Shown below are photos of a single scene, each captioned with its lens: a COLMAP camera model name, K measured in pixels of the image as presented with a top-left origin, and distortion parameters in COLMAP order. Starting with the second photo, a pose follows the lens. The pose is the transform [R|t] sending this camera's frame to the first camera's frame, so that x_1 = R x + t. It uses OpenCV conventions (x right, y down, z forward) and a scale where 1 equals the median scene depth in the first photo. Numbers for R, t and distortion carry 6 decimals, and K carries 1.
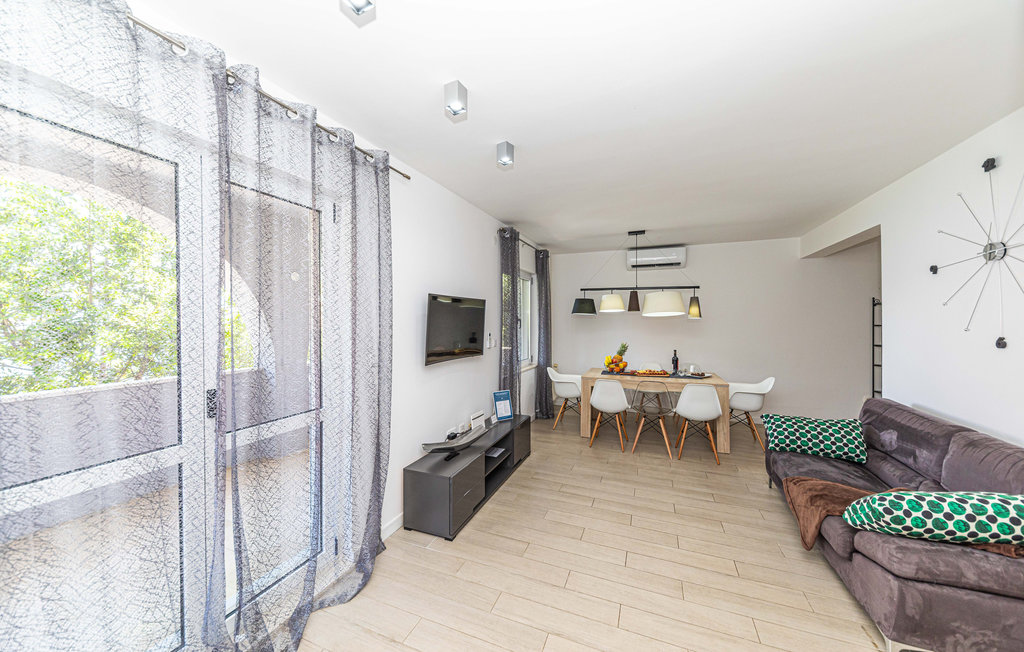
lens RADIAL K [[358.3, 0, 511.5], [0, 358.3, 320.4], [0, 0, 1]] dist [0.000856, -0.002972]
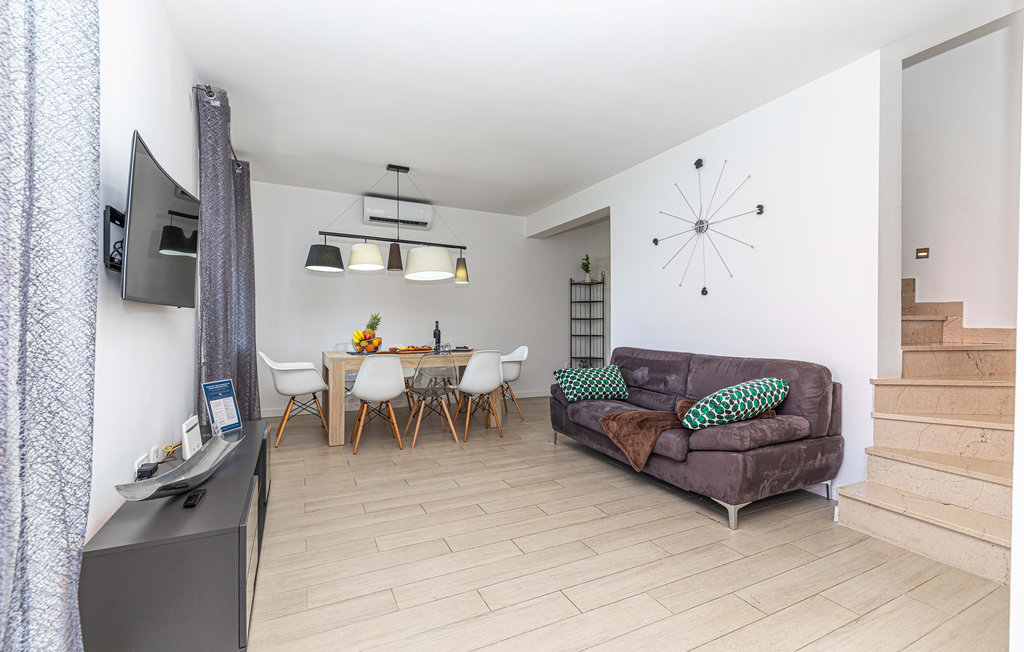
lens RADIAL K [[437.3, 0, 518.9], [0, 437.3, 326.1], [0, 0, 1]] dist [0.001901, 0.000139]
pose [[0.662929, -0.001139, 0.748682, -0.219491], [-0.005616, 0.999963, 0.006494, 0.104012], [-0.748662, -0.008509, 0.662898, 0.213410]]
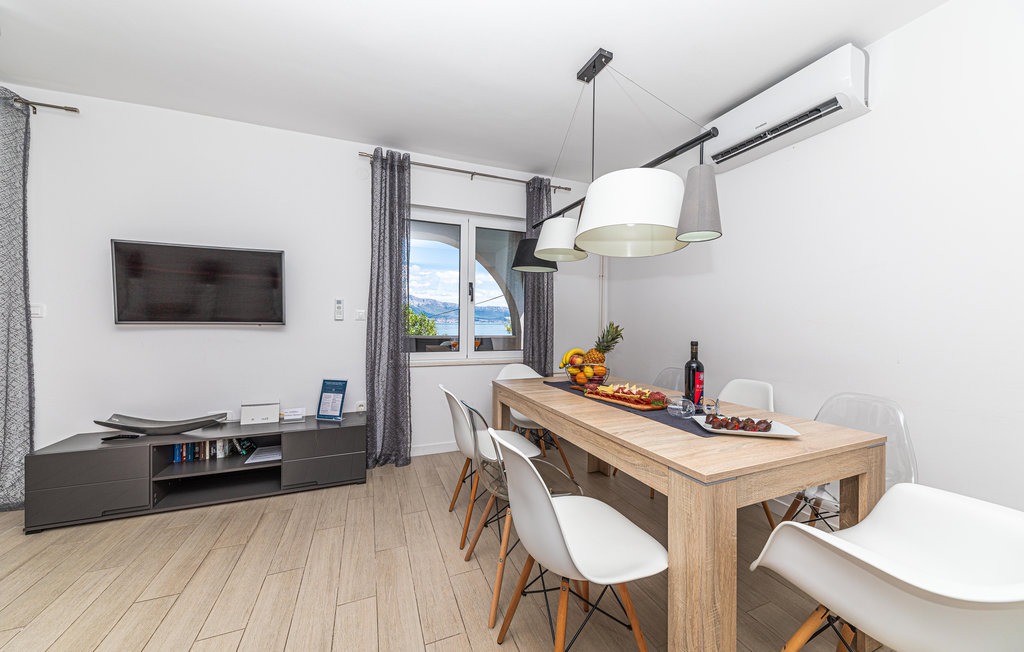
lens RADIAL K [[358.3, 0, 511.5], [0, 358.3, 320.4], [0, 0, 1]] dist [0.000856, -0.002972]
pose [[0.685286, 0.010262, -0.728202, 0.709699], [-0.005689, 0.999946, 0.008737, 0.072125], [0.728252, -0.001845, 0.685307, 0.757585]]
